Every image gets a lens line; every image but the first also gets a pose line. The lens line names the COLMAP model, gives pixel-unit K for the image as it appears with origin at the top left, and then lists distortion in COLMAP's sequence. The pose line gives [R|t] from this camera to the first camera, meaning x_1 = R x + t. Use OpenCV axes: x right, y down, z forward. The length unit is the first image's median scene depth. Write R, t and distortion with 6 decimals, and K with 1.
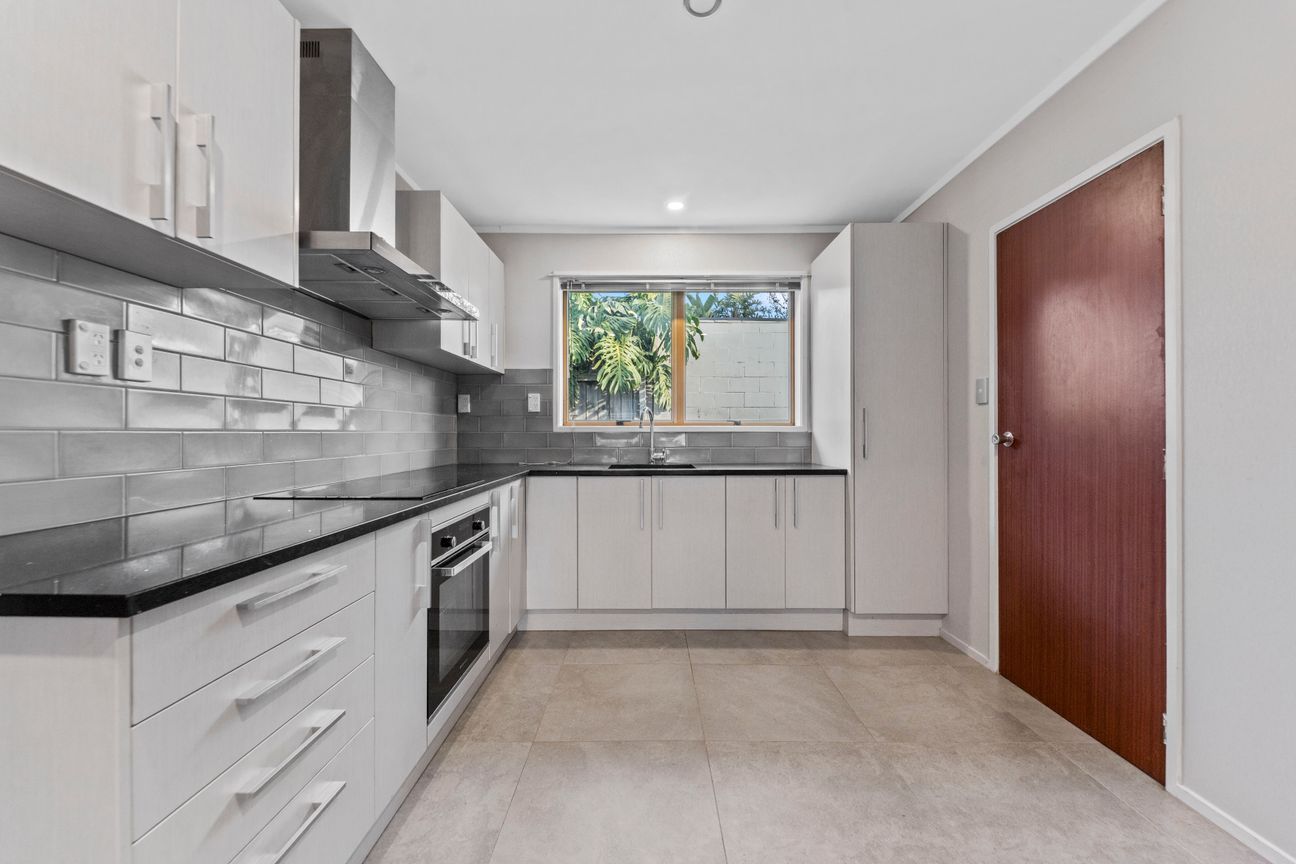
lens RADIAL K [[523.4, 0, 652.6], [0, 523.4, 431.1], [0, 0, 1]] dist [0.006081, 0.000008]
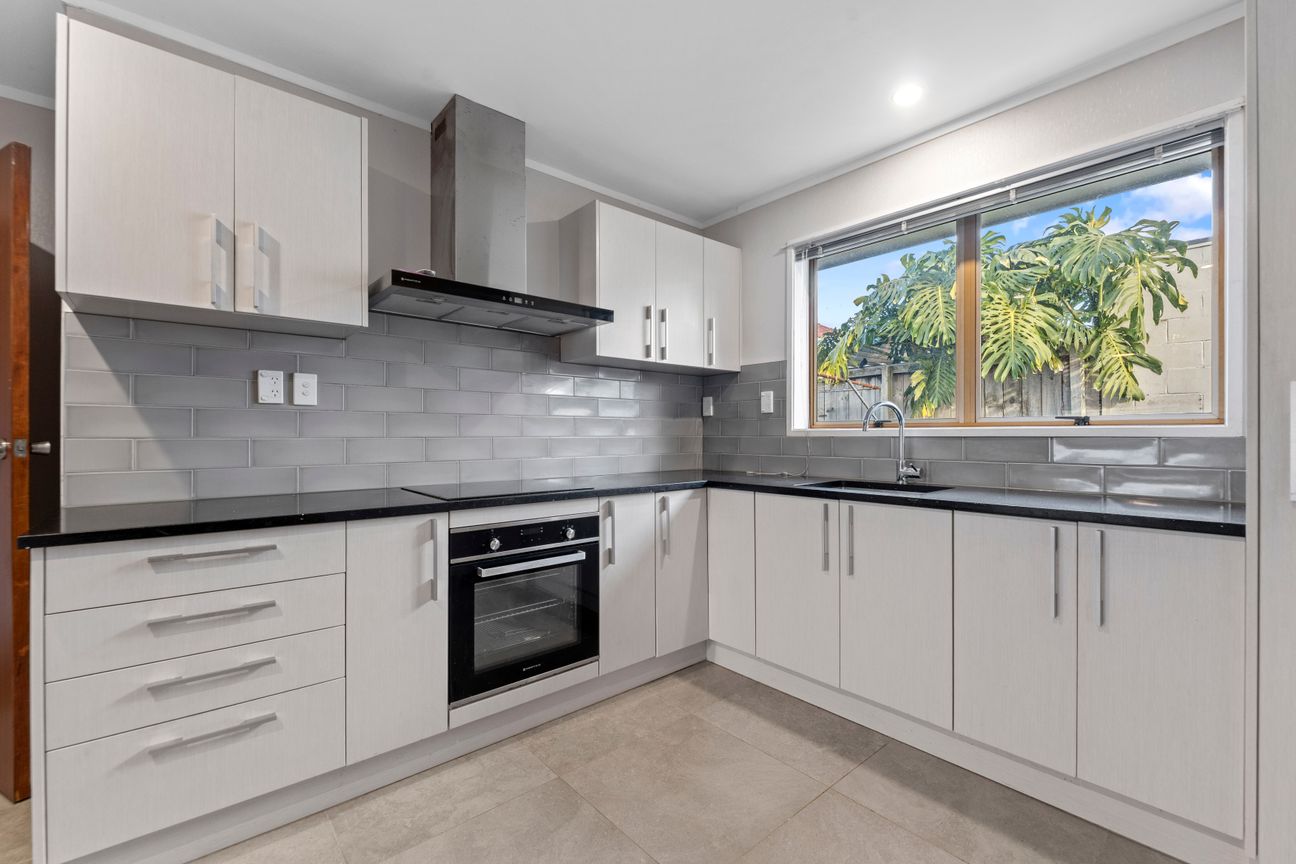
lens RADIAL K [[552.2, 0, 644.5], [0, 552.2, 434.4], [0, 0, 1]] dist [0.008224, -0.000262]
pose [[0.647512, -0.000868, -0.762054, 0.329453], [0.003389, 0.999993, 0.001741, -0.003768], [0.762047, -0.003709, 0.647511, 0.265108]]
